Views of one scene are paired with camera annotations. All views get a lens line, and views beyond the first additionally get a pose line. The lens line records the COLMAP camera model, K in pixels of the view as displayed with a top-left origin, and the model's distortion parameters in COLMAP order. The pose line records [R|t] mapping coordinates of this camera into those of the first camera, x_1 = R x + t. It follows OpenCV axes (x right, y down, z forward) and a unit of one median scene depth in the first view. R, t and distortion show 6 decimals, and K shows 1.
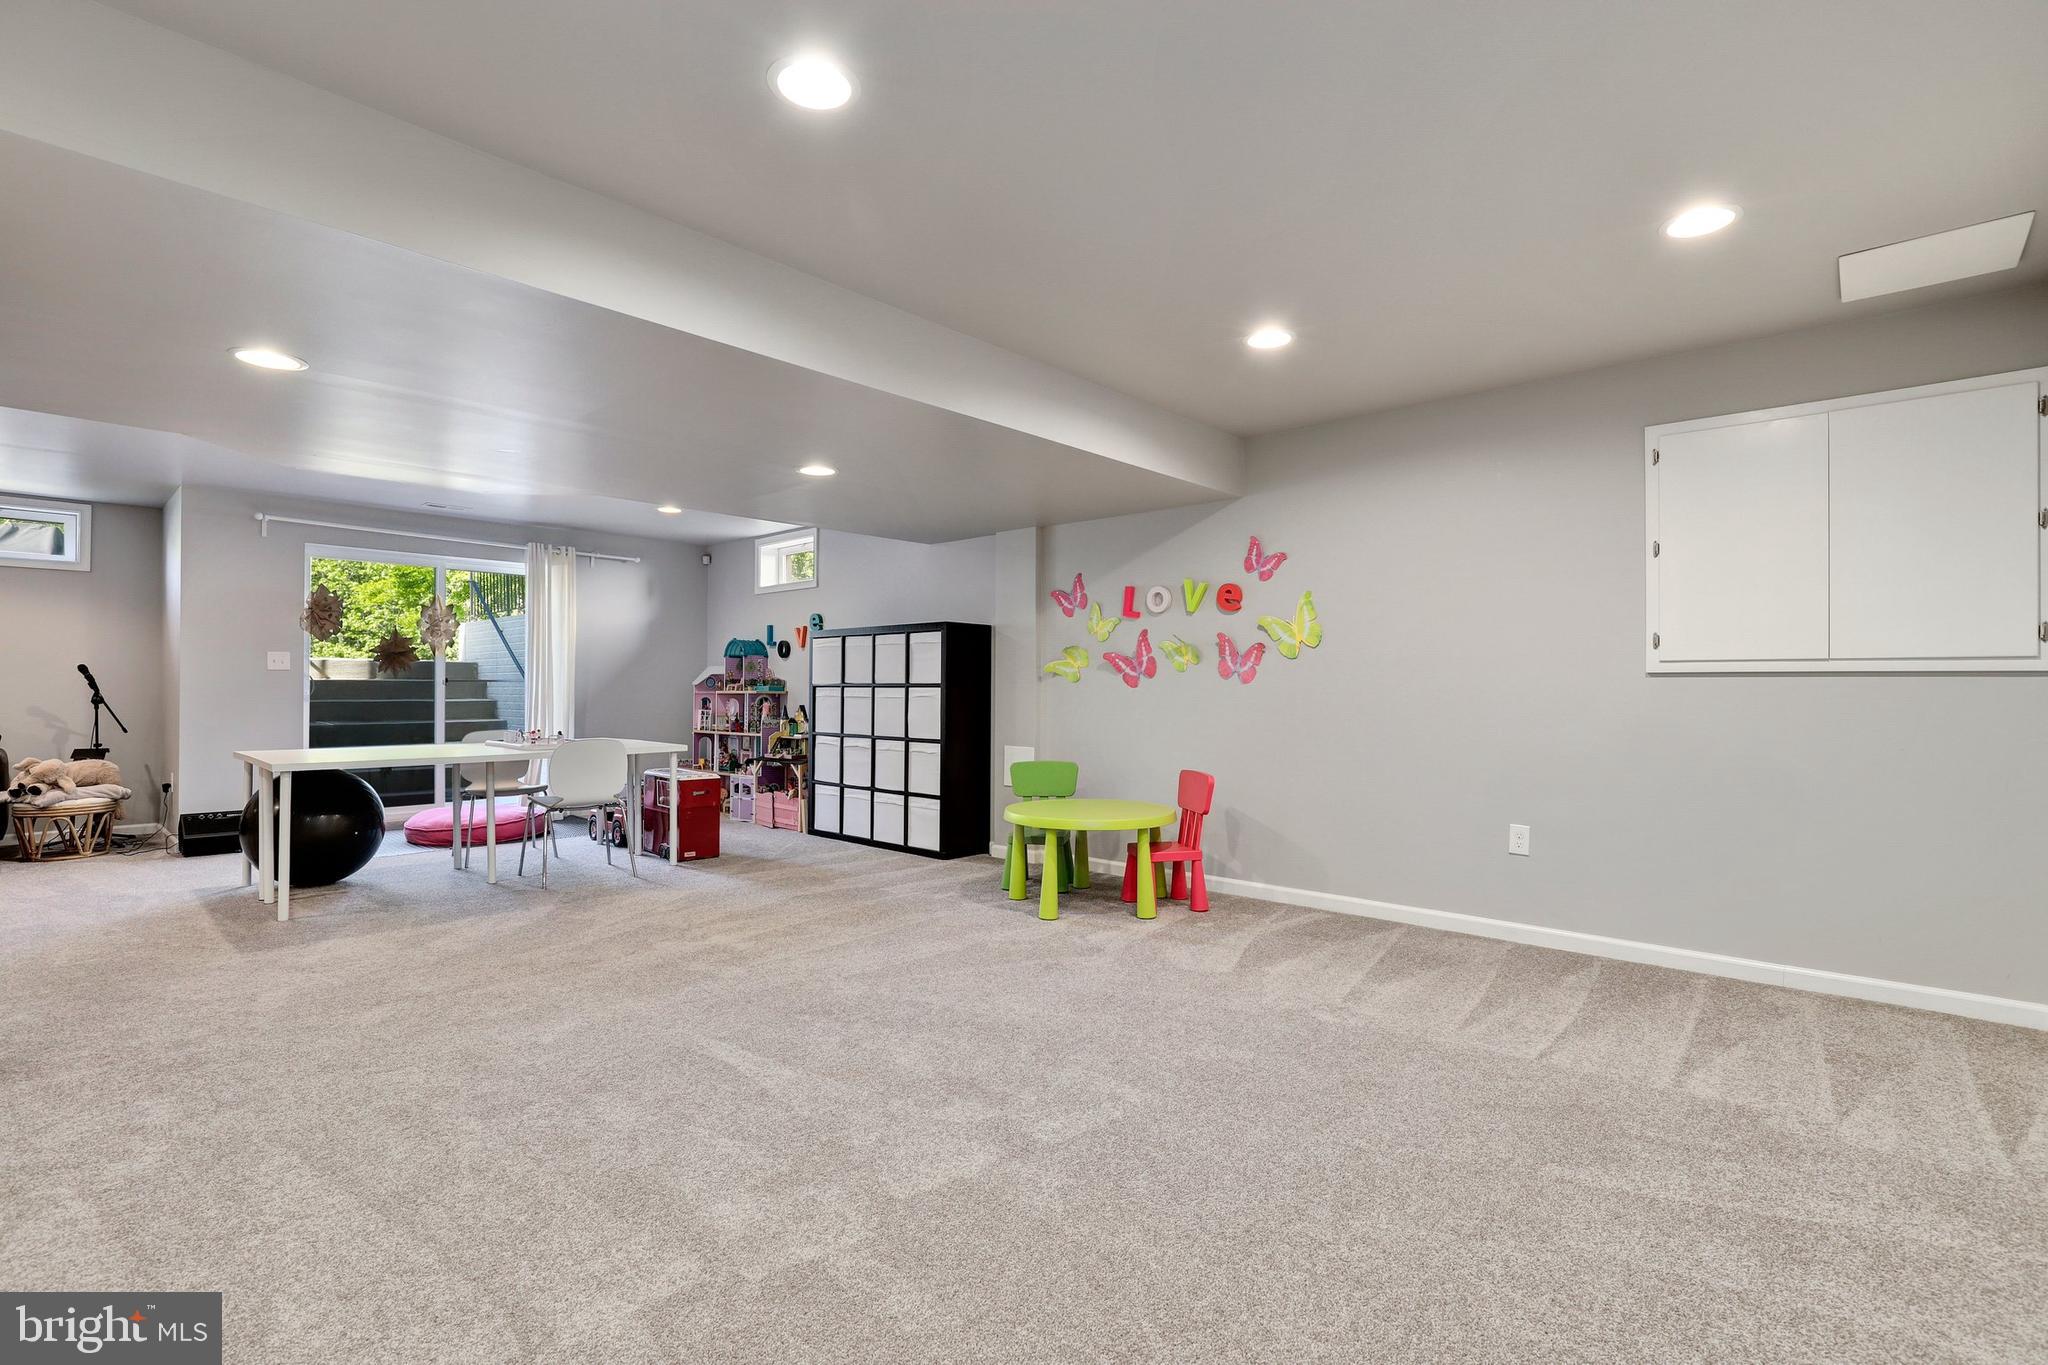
lens RADIAL K [[940.2, 0, 1037.3], [0, 940.2, 693.9], [0, 0, 1]] dist [-0.016184, 0.000949]
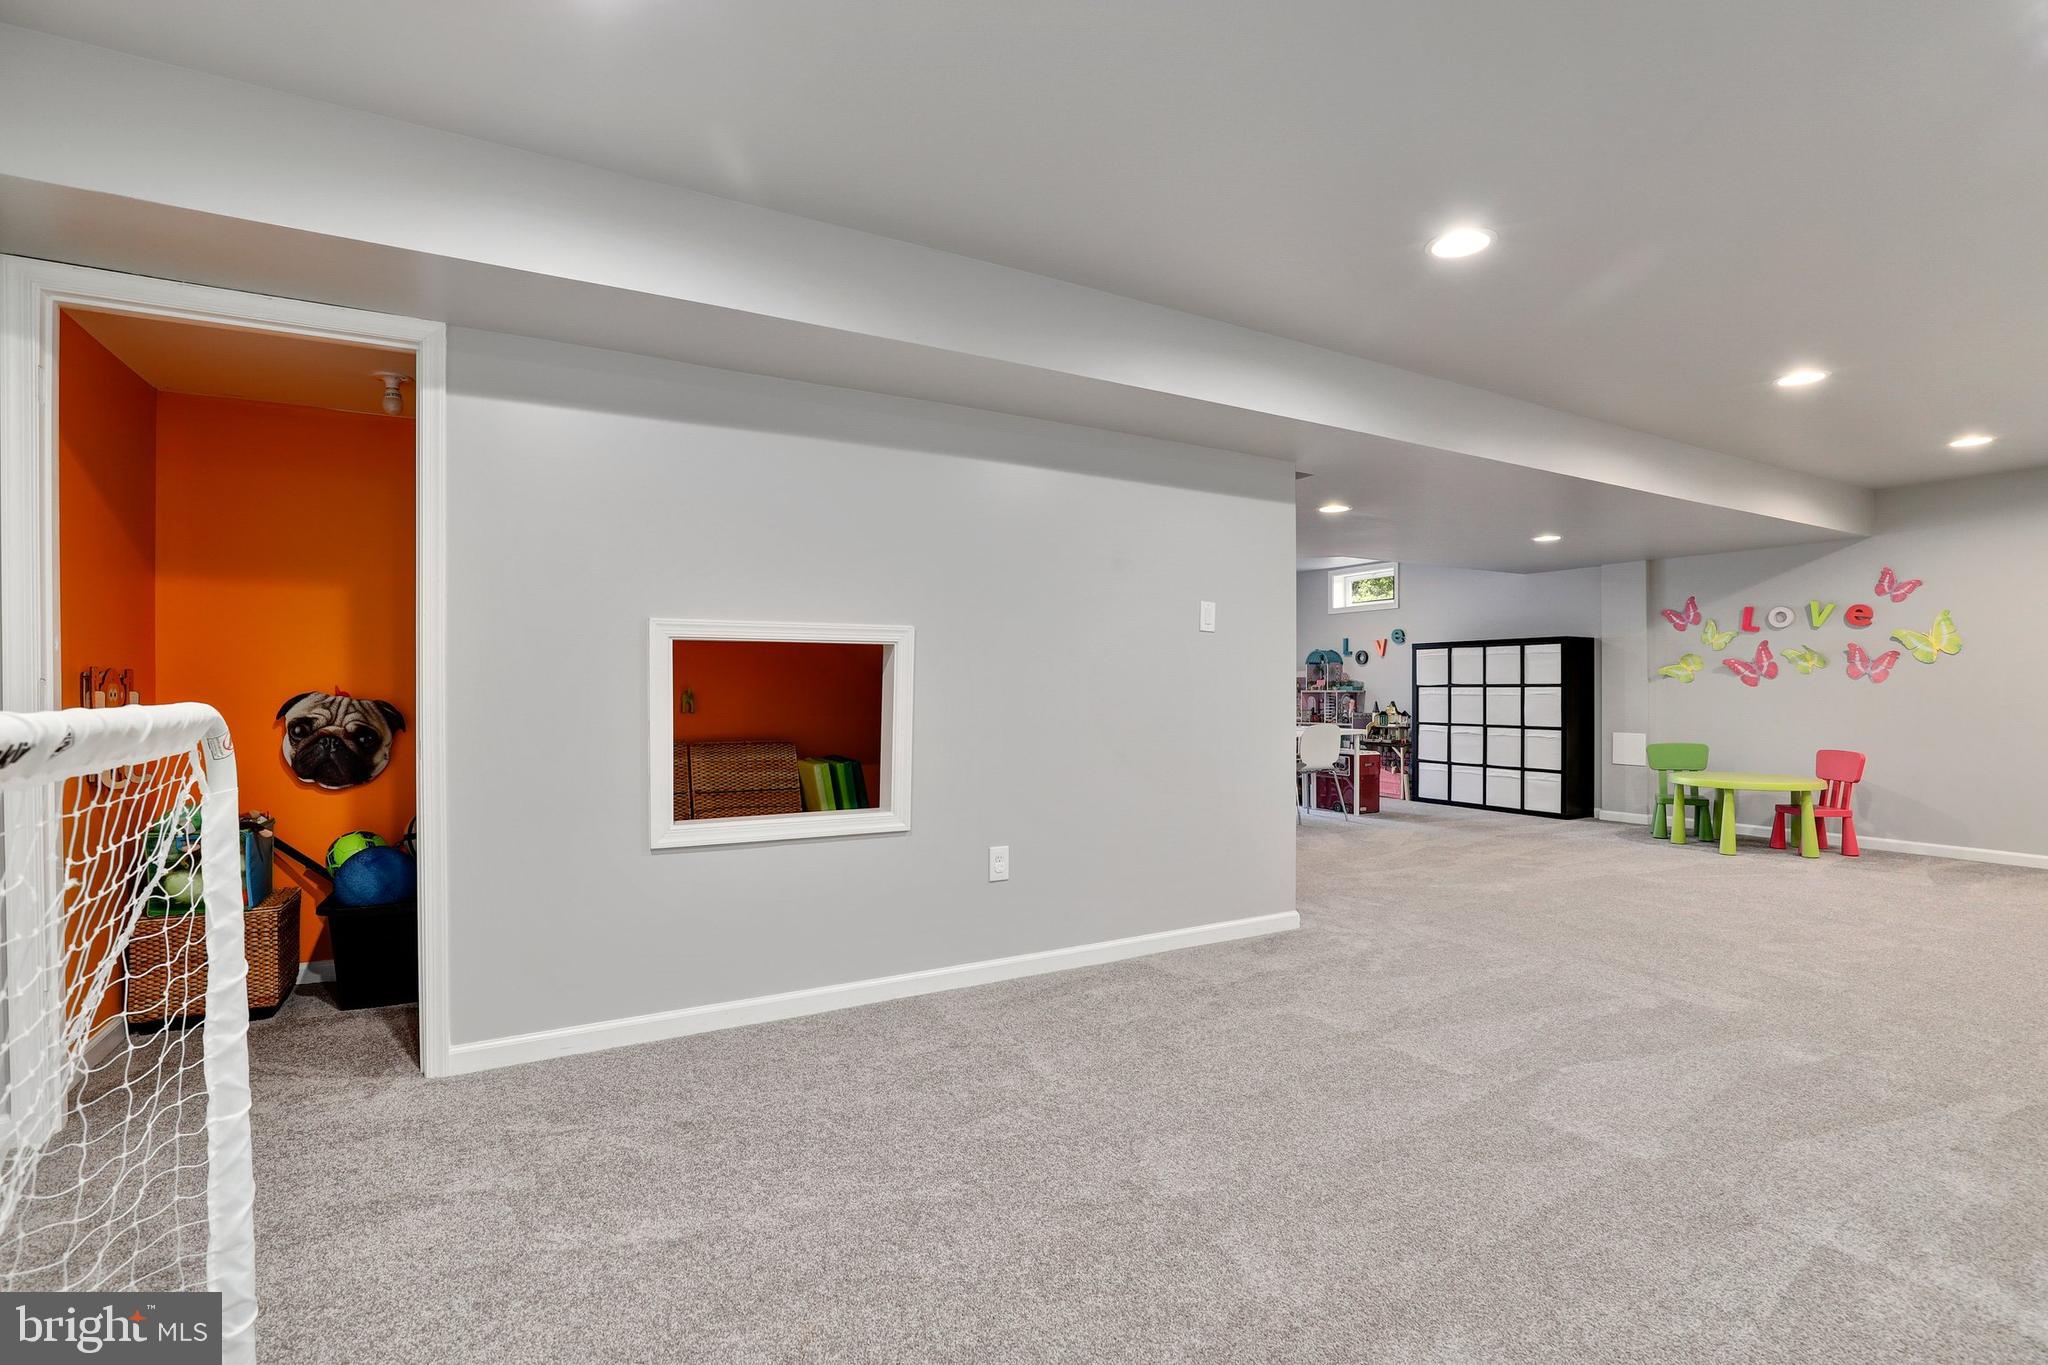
lens RADIAL K [[940.2, 0, 1037.9], [0, 940.2, 685.0], [0, 0, 1]] dist [-0.016184, 0.000949]
pose [[0.953721, -0.007284, -0.300604, -0.417266], [0.005053, 0.999954, -0.008197, -0.002969], [0.300650, 0.006299, 0.953714, -0.467137]]
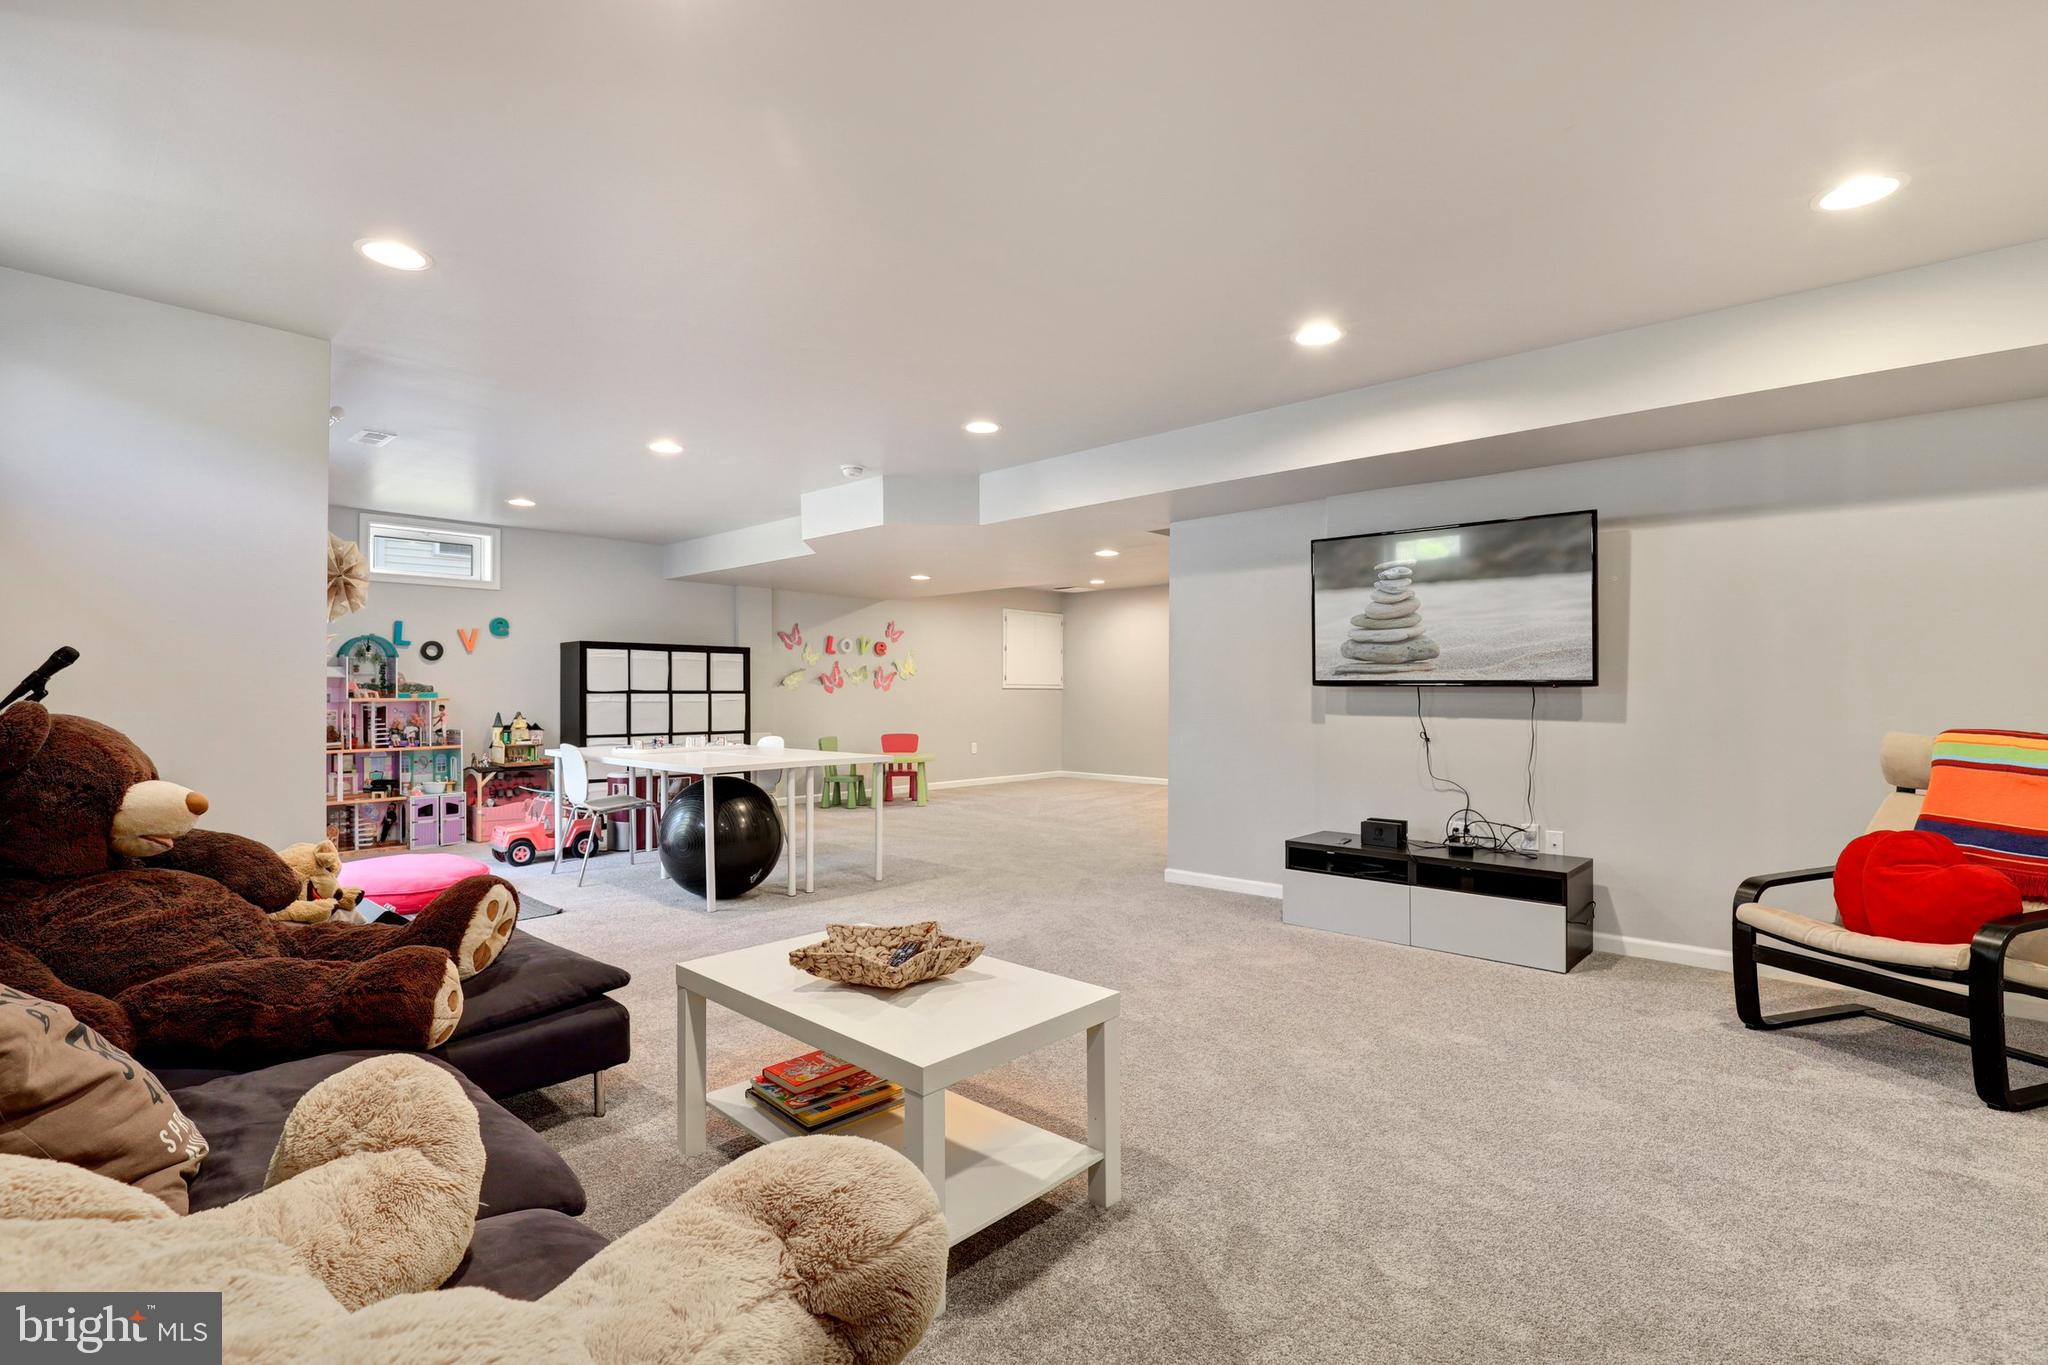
lens RADIAL K [[940.2, 0, 1031.4], [0, 940.2, 687.8], [0, 0, 1]] dist [-0.016184, 0.000949]
pose [[-0.005623, 0.003553, 0.999978, -1.577843], [0.005911, 0.999976, -0.003520, -0.008263], [-0.999967, 0.005891, -0.005644, 0.594619]]
